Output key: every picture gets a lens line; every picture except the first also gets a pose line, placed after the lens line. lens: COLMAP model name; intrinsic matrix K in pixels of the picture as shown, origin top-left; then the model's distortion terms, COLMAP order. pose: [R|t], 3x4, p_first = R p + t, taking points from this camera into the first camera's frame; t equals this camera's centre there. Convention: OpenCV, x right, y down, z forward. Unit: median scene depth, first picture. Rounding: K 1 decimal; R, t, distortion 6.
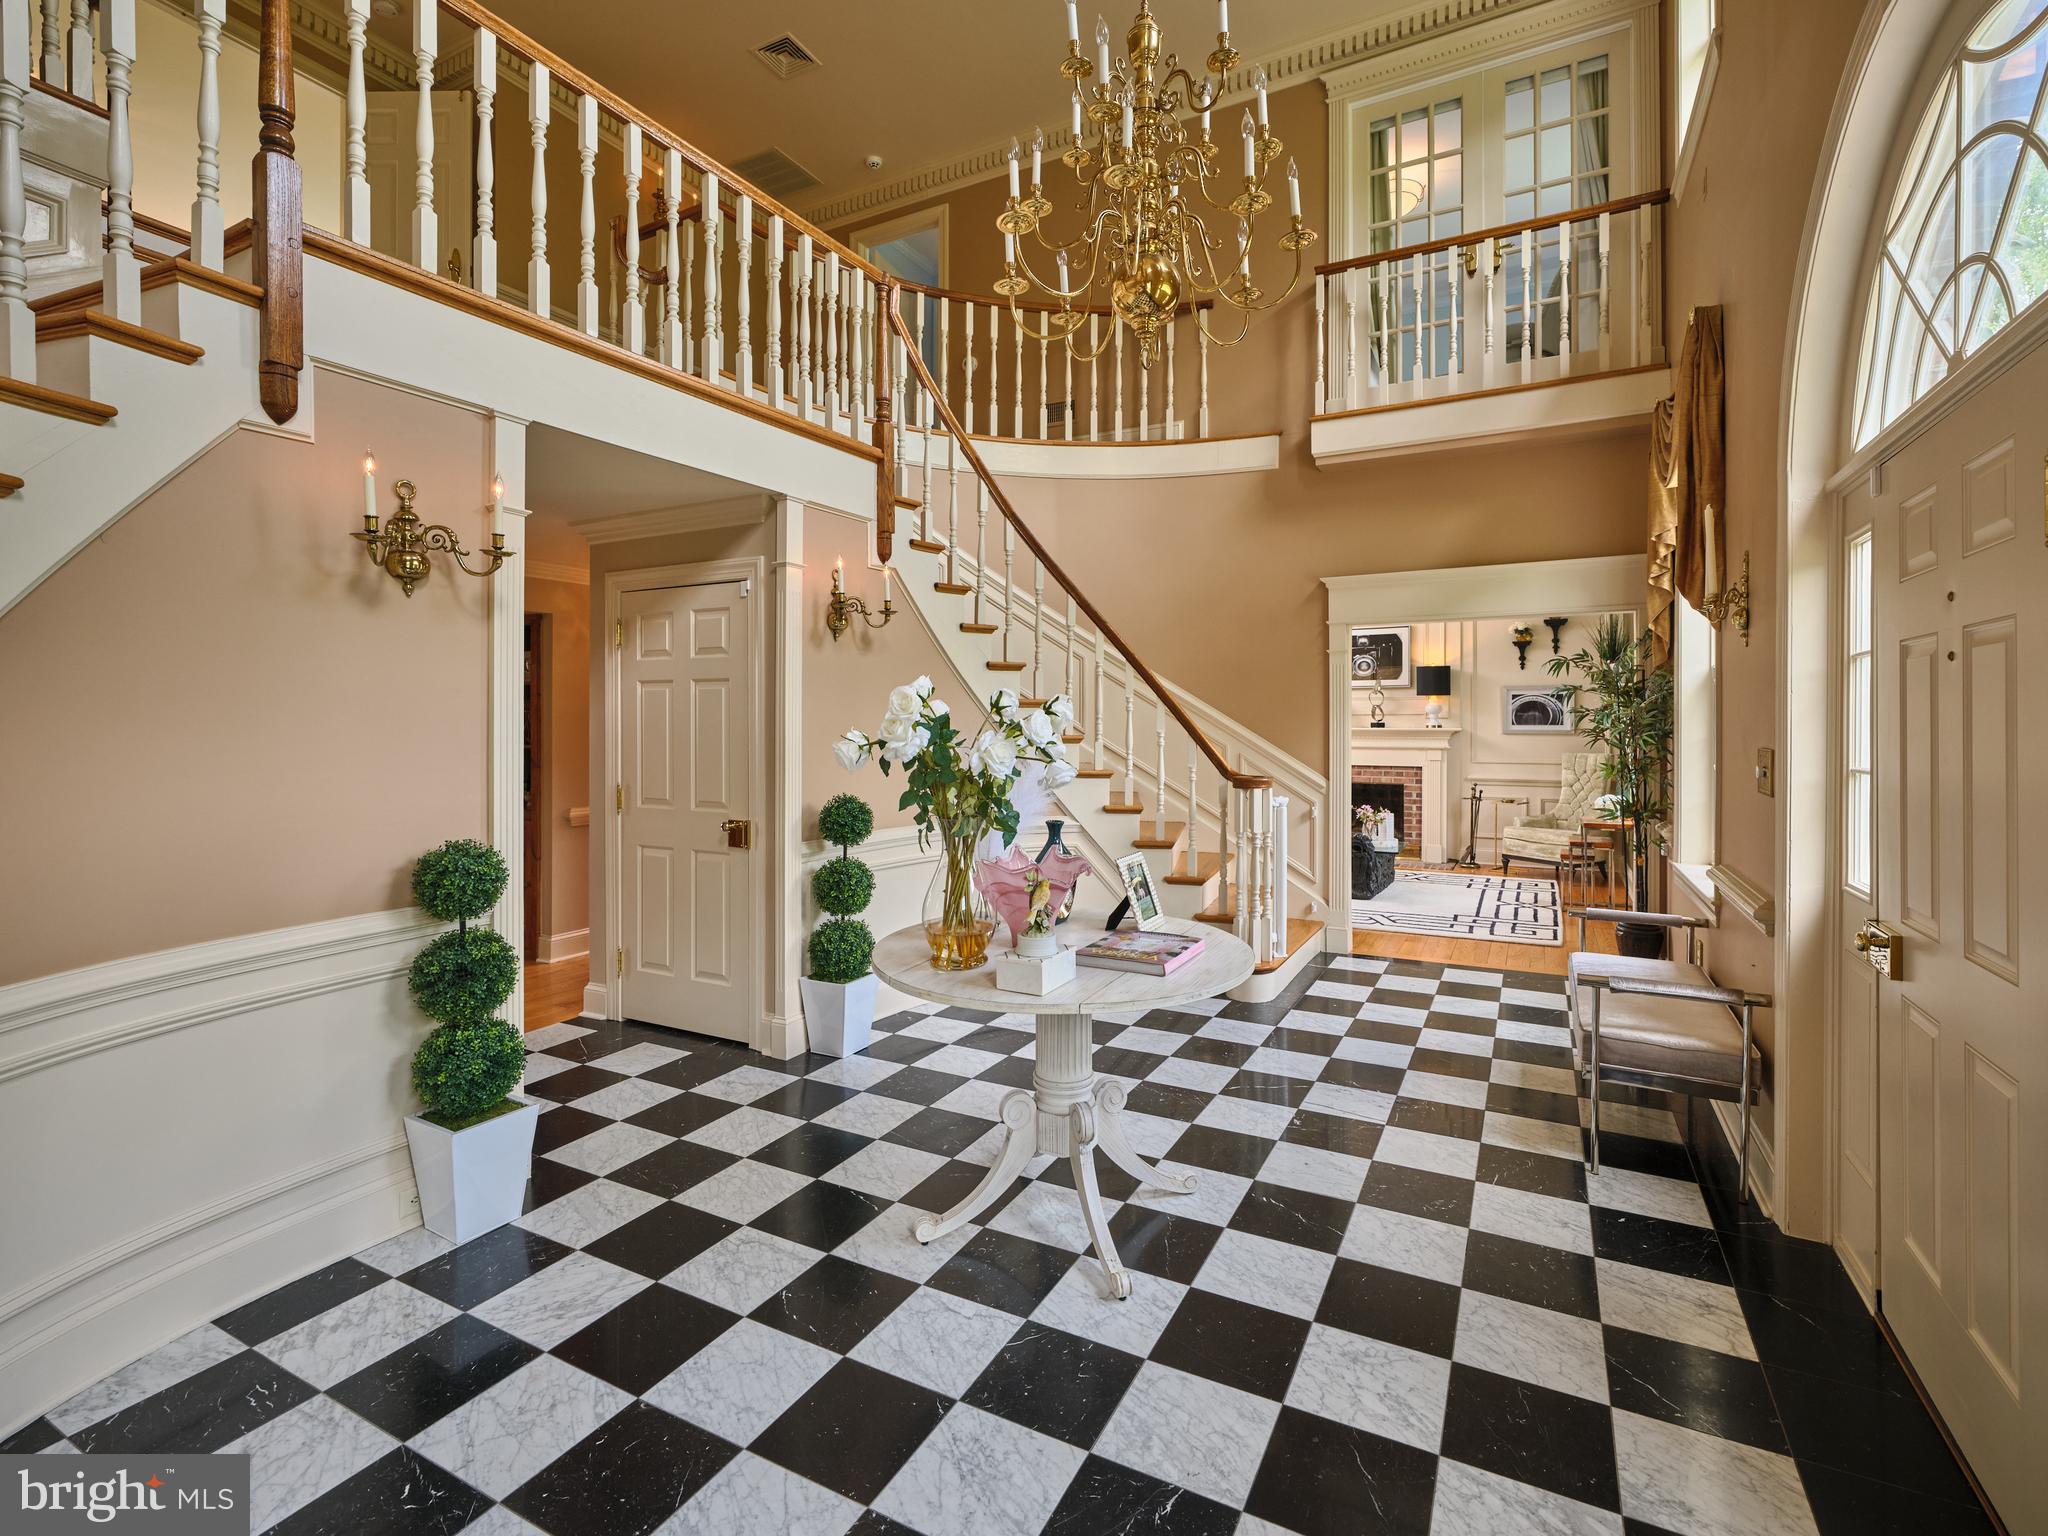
lens RADIAL K [[953.8, 0, 1029.3], [0, 953.8, 730.4], [0, 0, 1]] dist [0.000825, 0.000387]
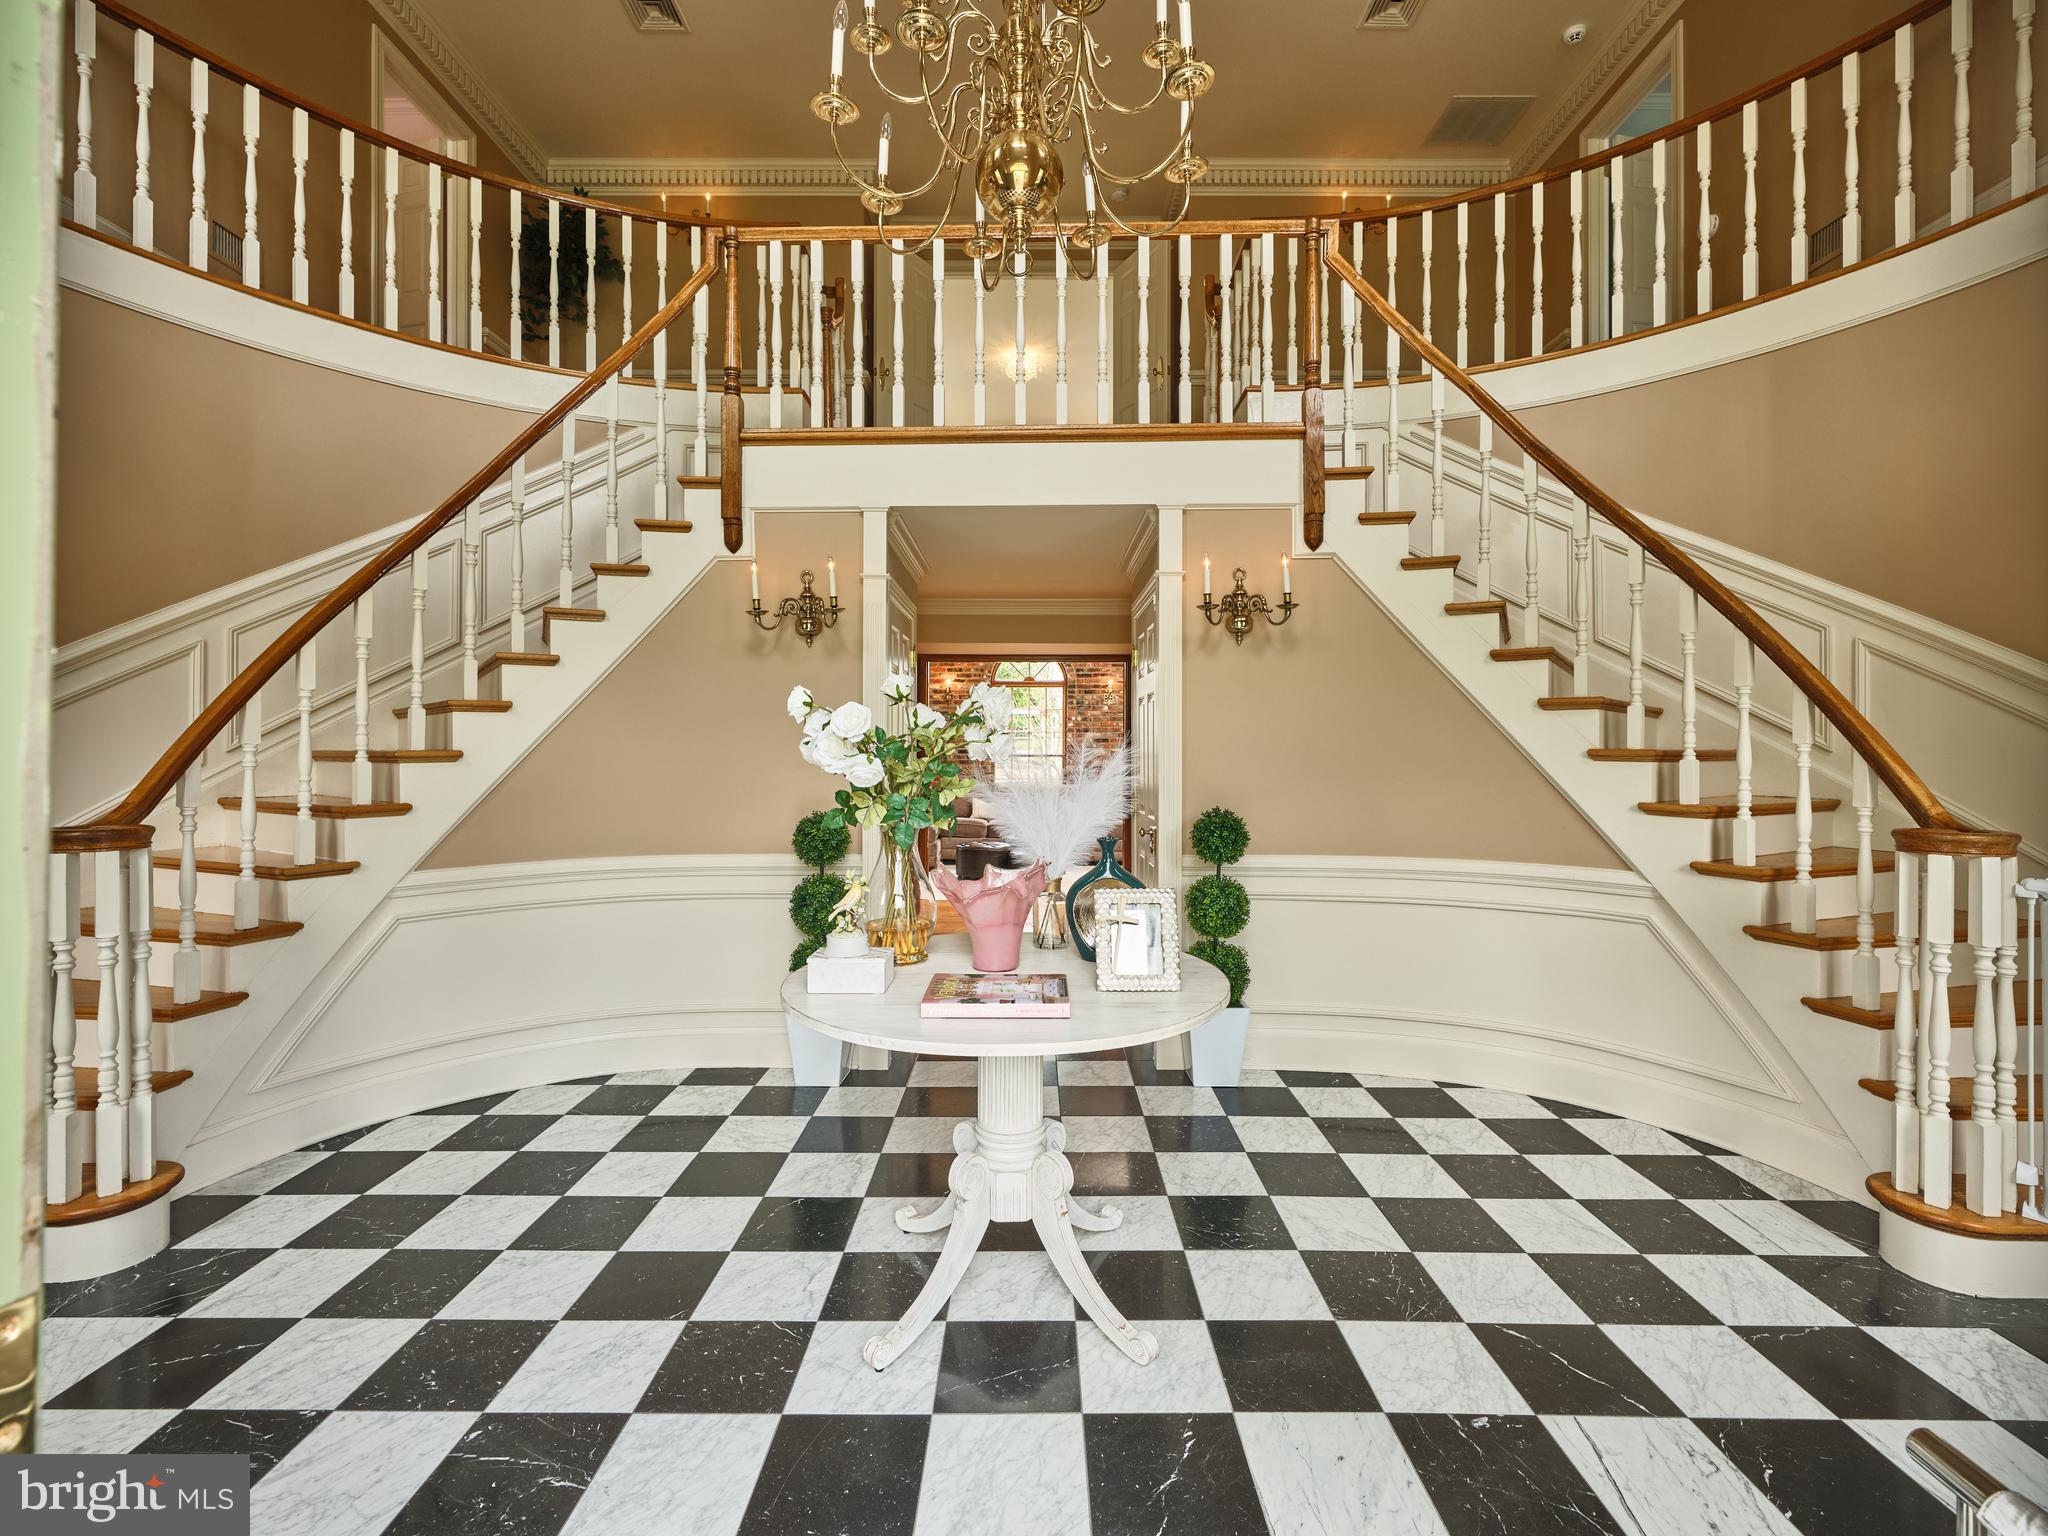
lens RADIAL K [[953.8, 0, 1029.3], [0, 953.8, 730.4], [0, 0, 1]] dist [0.000825, 0.000387]
pose [[0.468334, -0.001645, -0.883550, 0.555159], [-0.006071, 0.999969, -0.005080, -0.003854], [0.883531, 0.007743, 0.468309, 0.404835]]
